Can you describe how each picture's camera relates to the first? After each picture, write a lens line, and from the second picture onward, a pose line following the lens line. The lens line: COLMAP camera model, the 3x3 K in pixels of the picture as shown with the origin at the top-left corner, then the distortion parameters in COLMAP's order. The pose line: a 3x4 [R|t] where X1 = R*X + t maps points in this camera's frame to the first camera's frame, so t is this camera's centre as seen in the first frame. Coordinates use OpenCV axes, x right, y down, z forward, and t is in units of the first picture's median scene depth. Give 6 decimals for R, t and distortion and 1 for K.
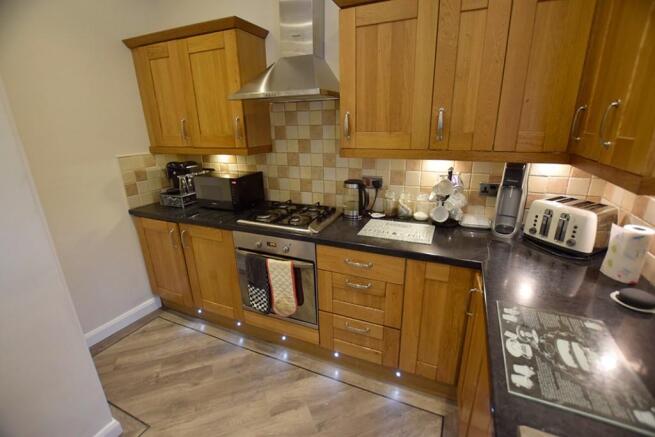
lens RADIAL K [[292.8, 0, 327.3], [0, 292.8, 218.2], [0, 0, 1]] dist [-0.016739, 0.000595]
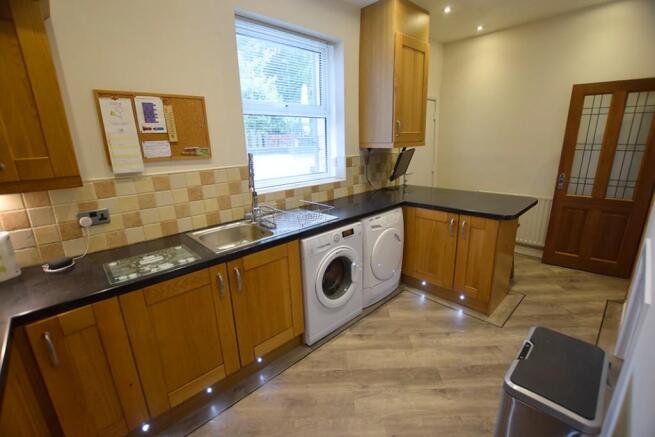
lens RADIAL K [[292.8, 0, 329.2], [0, 292.8, 218.9], [0, 0, 1]] dist [-0.016739, 0.000595]
pose [[-0.923929, -0.069504, 0.376197, -0.444714], [0.150376, 0.838223, 0.524185, -0.278699], [-0.351770, 0.540881, -0.764007, 0.867869]]
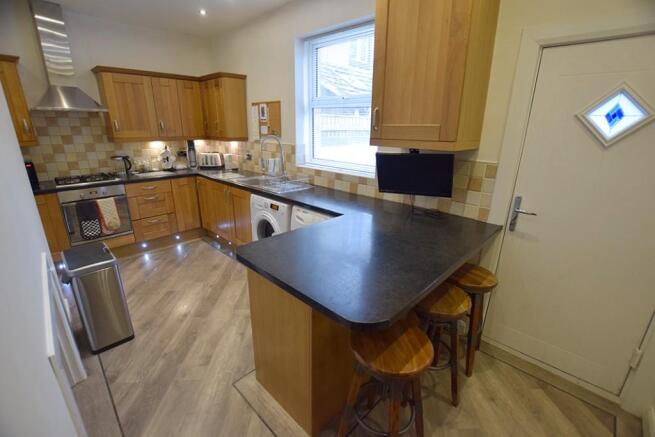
lens RADIAL K [[292.8, 0, 328.7], [0, 292.8, 219.8], [0, 0, 1]] dist [-0.016739, 0.000595]
pose [[0.352552, -0.272550, 0.895223, -1.368609], [0.272559, 0.945077, 0.180390, 0.330601], [-0.895220, 0.180404, 0.407474, -1.020747]]
